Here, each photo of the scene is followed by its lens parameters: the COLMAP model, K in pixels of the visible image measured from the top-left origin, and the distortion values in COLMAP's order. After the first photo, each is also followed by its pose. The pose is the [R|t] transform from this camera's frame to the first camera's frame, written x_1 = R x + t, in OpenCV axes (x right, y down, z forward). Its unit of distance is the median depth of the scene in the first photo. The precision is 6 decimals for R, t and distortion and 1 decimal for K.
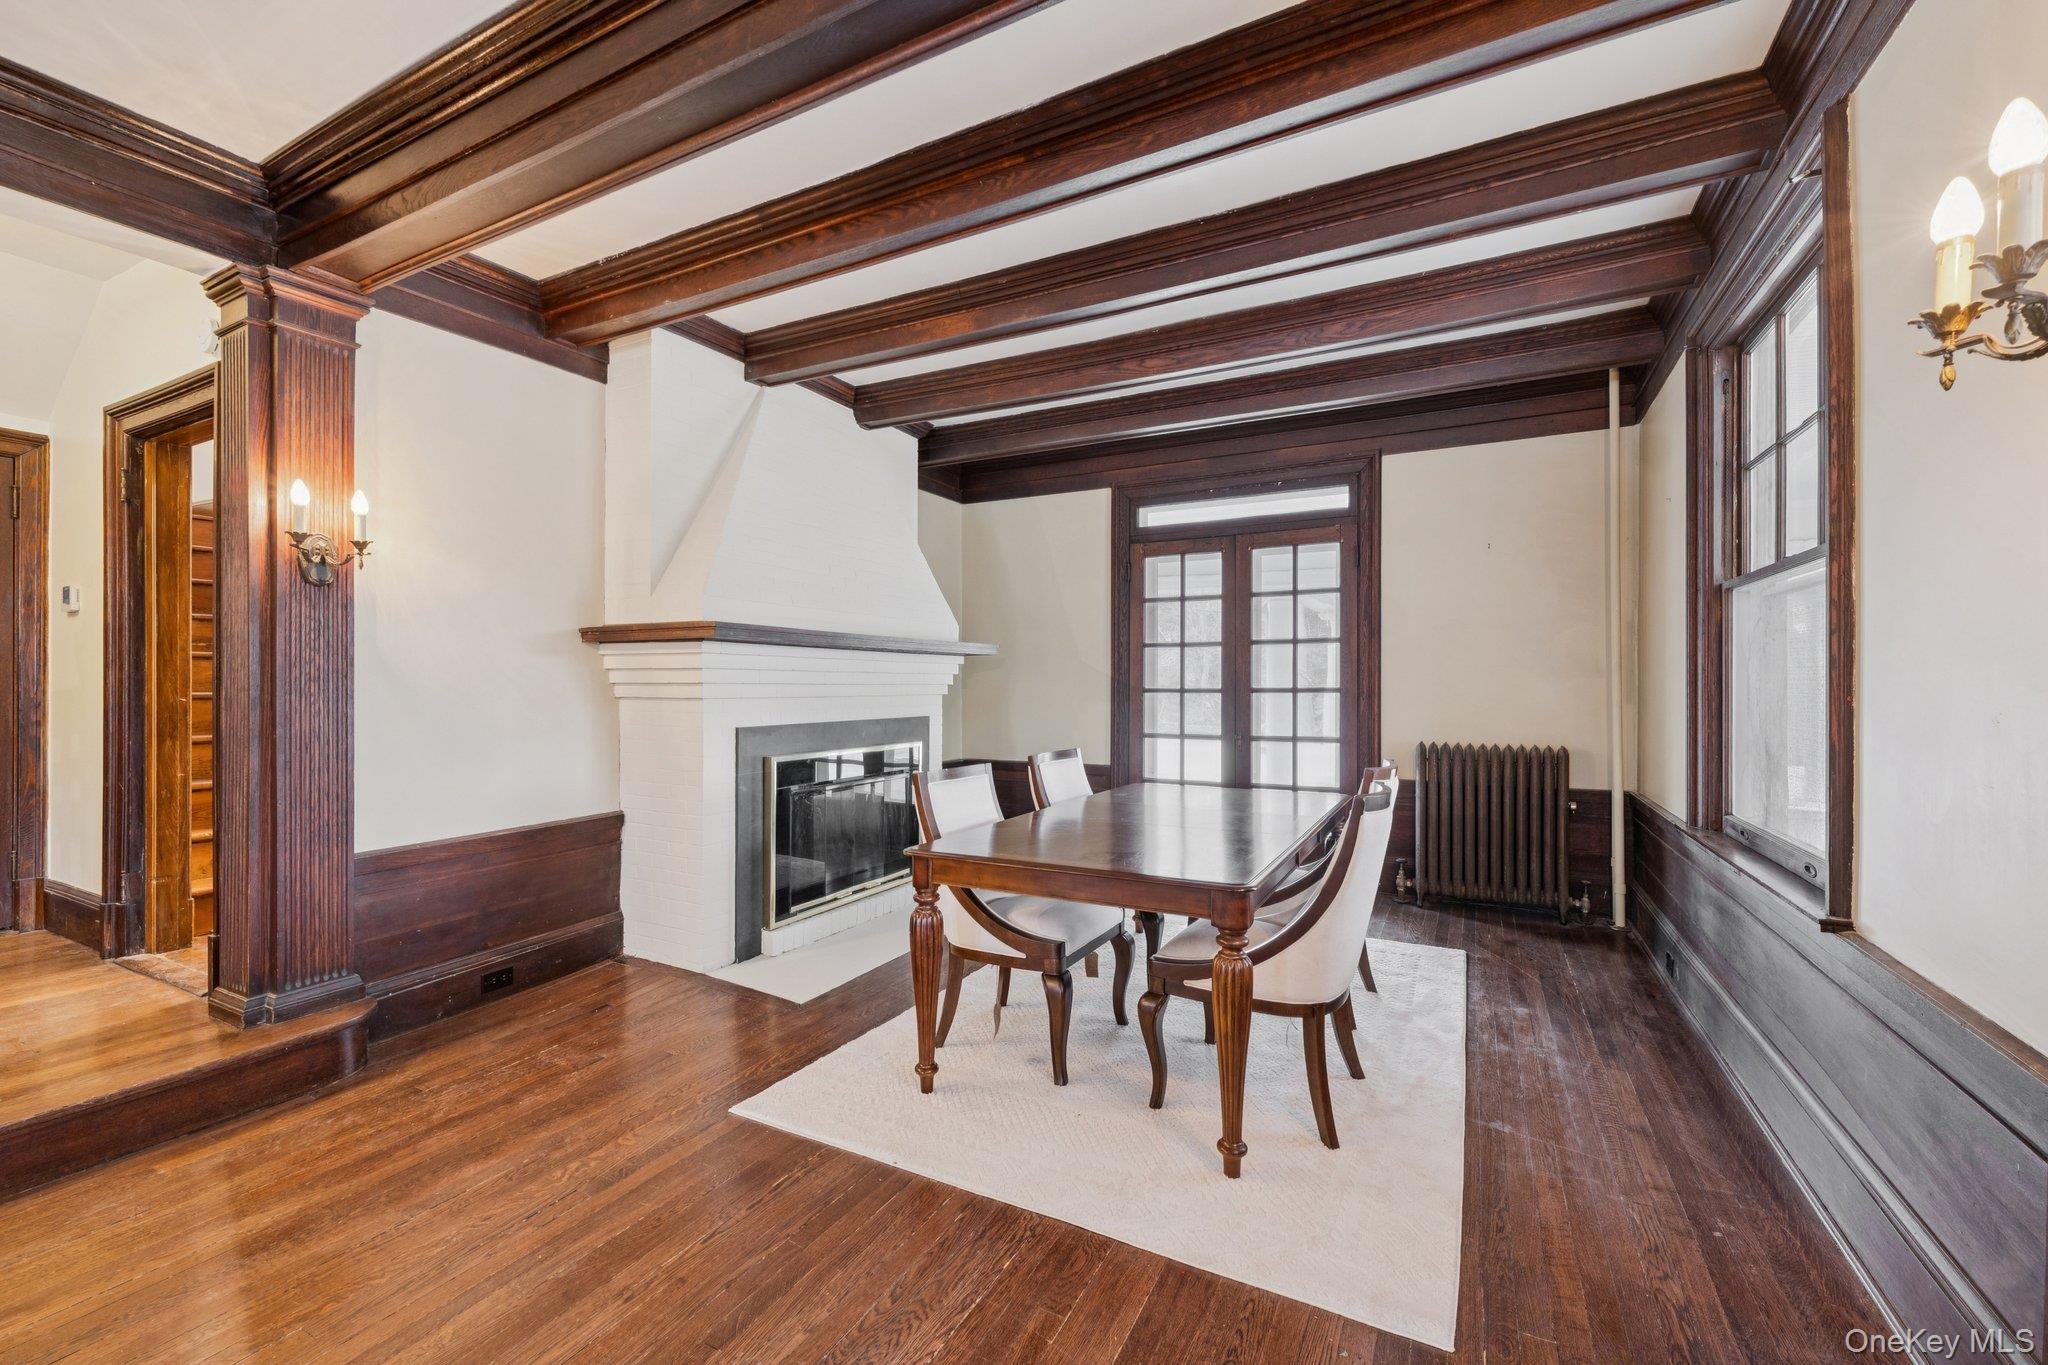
lens RADIAL K [[840.0, 0, 1027.7], [0, 840.0, 684.4], [0, 0, 1]] dist [0.001960, 0.000236]
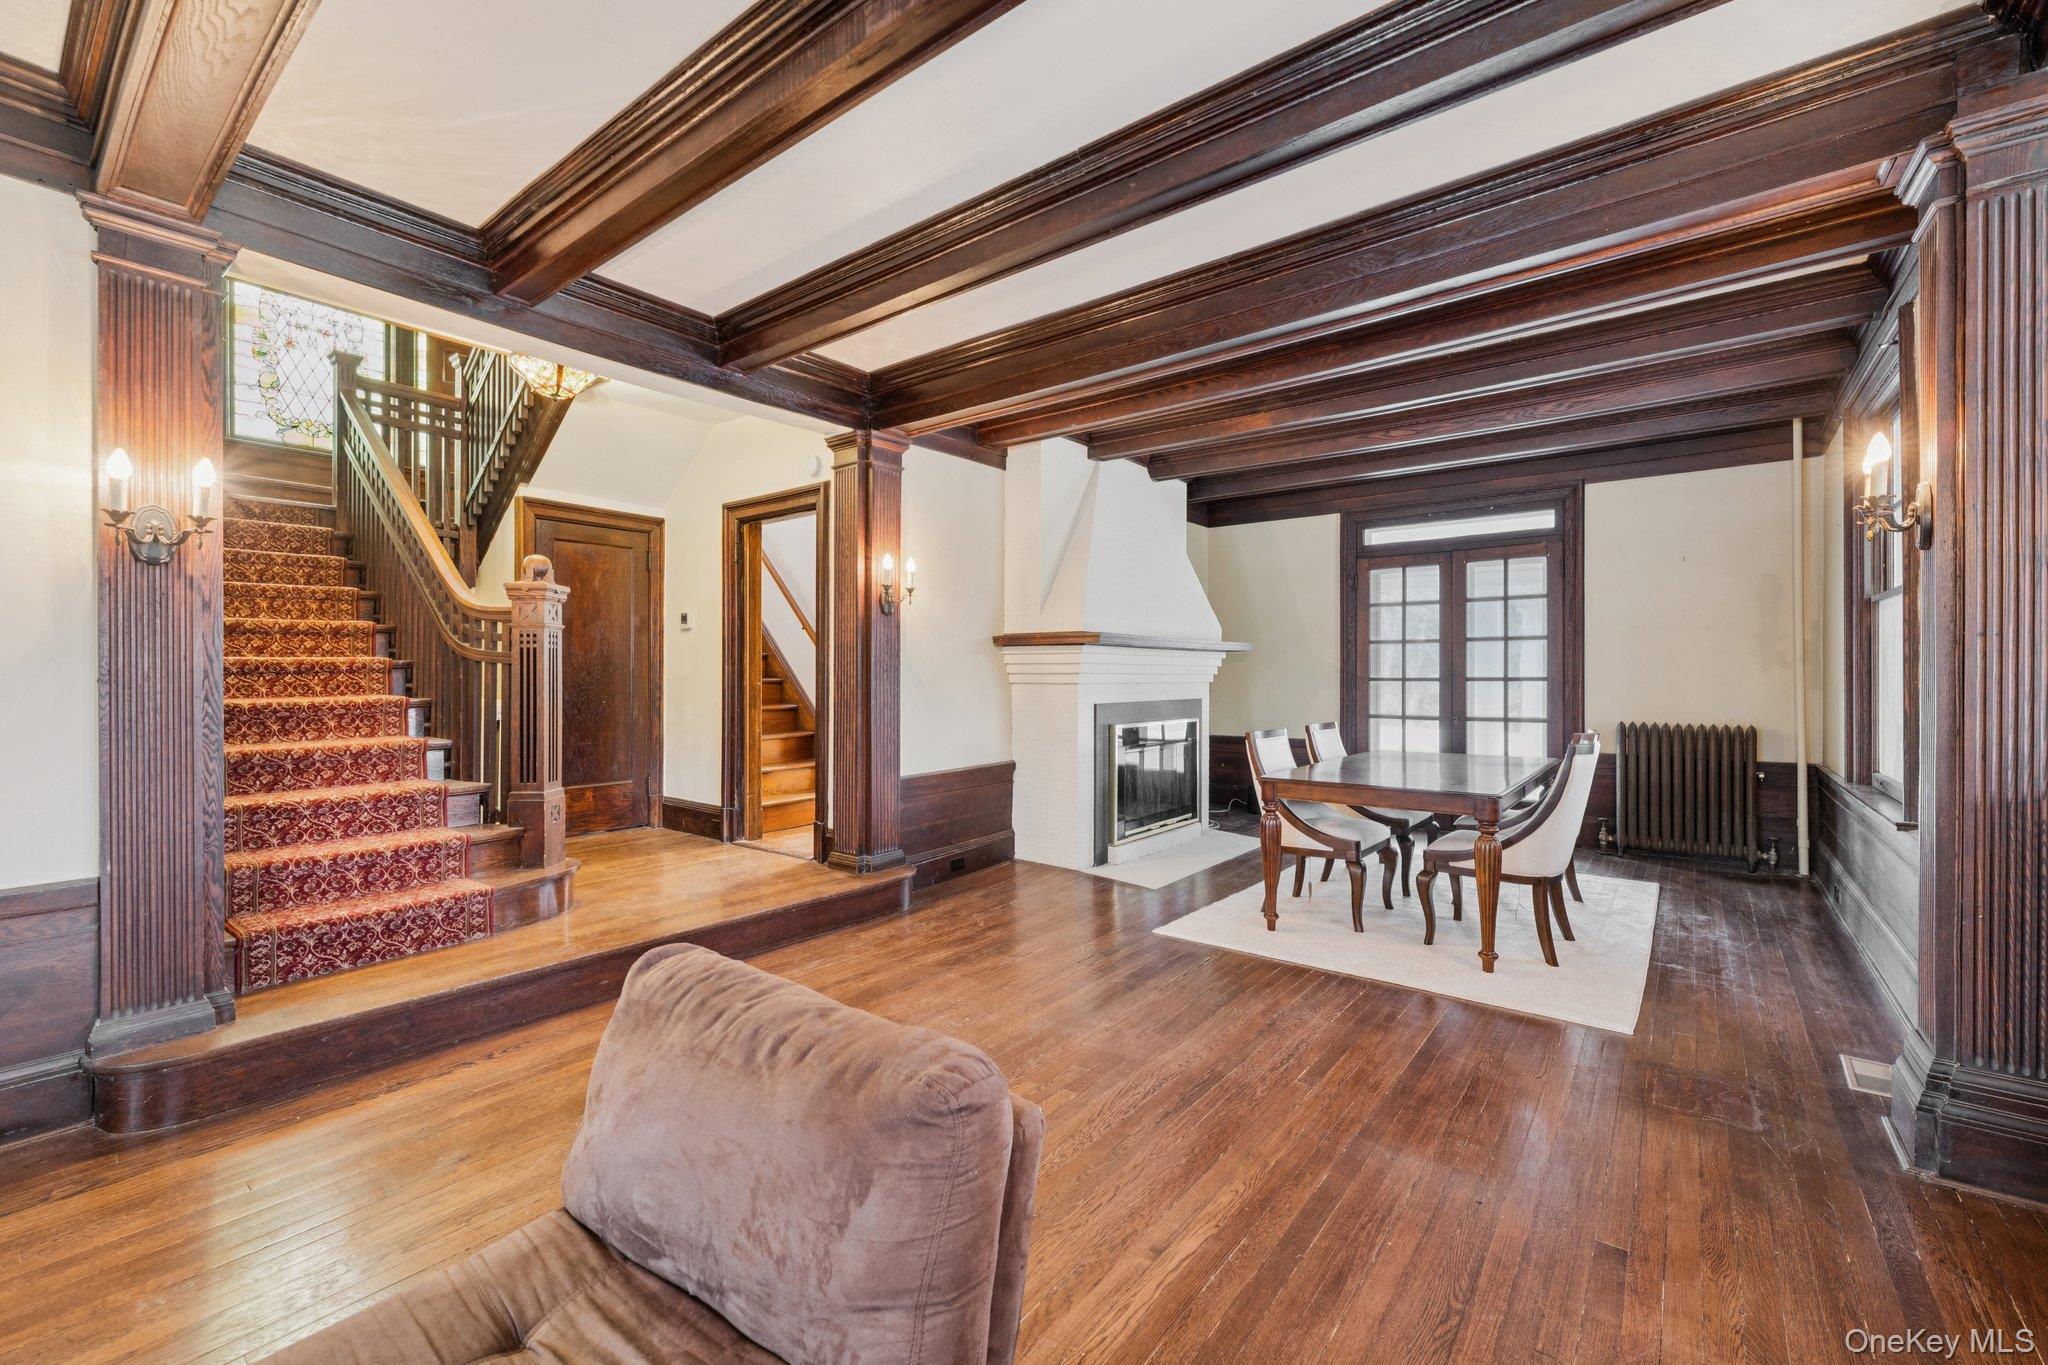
lens RADIAL K [[840.0, 0, 1031.4], [0, 840.0, 671.6], [0, 0, 1]] dist [0.001960, 0.000236]
pose [[0.983794, -0.000417, -0.179301, -0.220501], [-0.000262, 0.999993, -0.003763, 0.001613], [0.179301, 0.003749, 0.983787, -0.504091]]
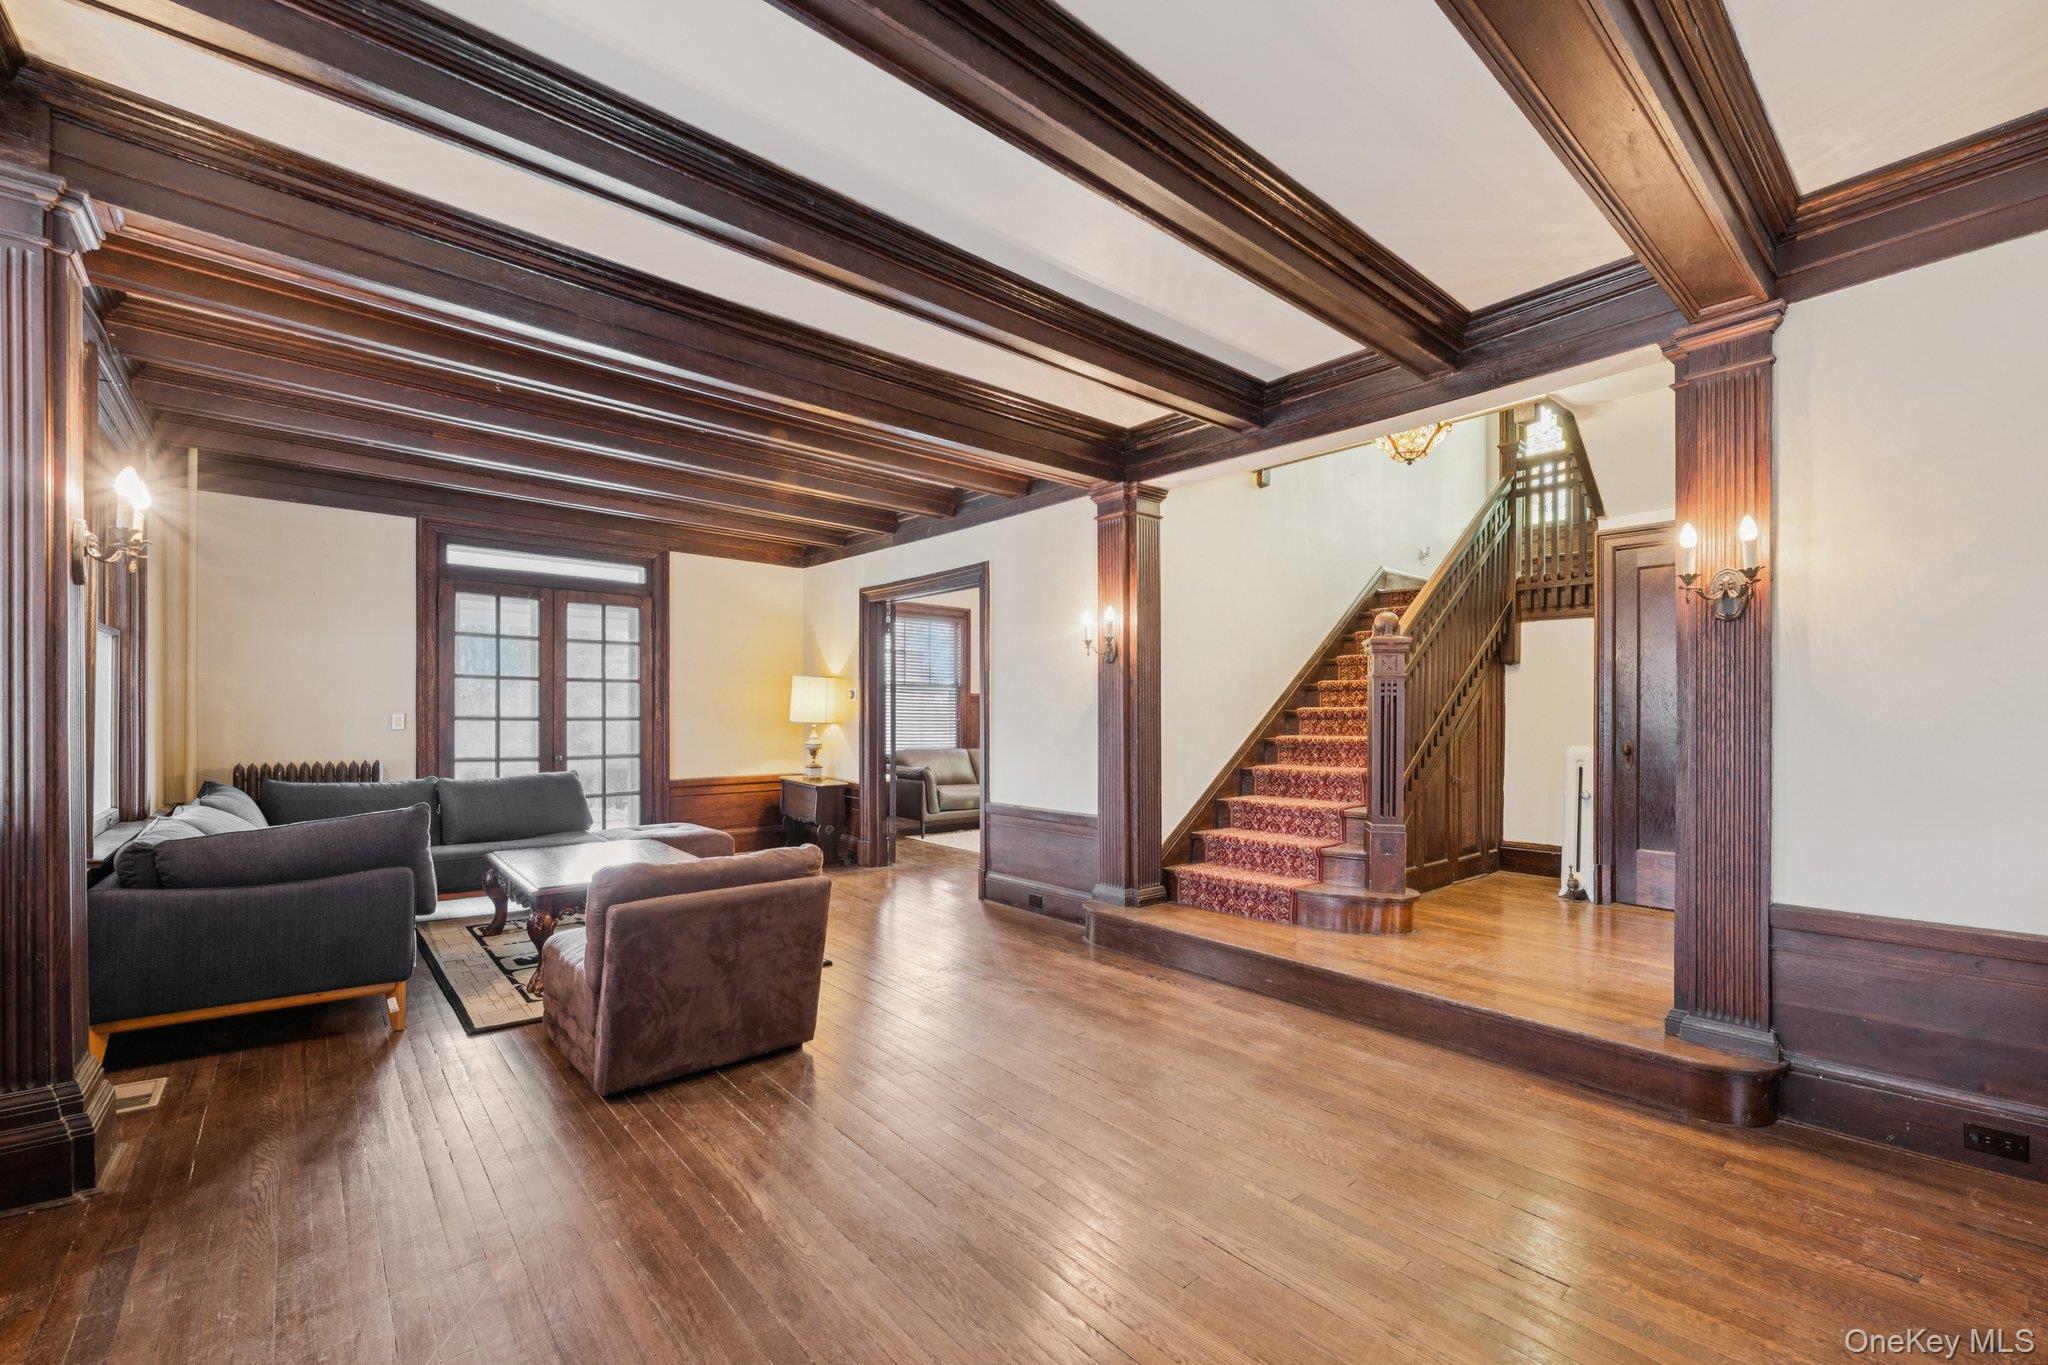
lens RADIAL K [[840.0, 0, 1025.8], [0, 840.0, 720.1], [0, 0, 1]] dist [0.001960, 0.000236]
pose [[-0.364164, 0.002102, -0.931332, 0.316218], [-0.004117, 0.999984, 0.003867, -0.000992], [0.931326, 0.005243, -0.364150, 0.491911]]
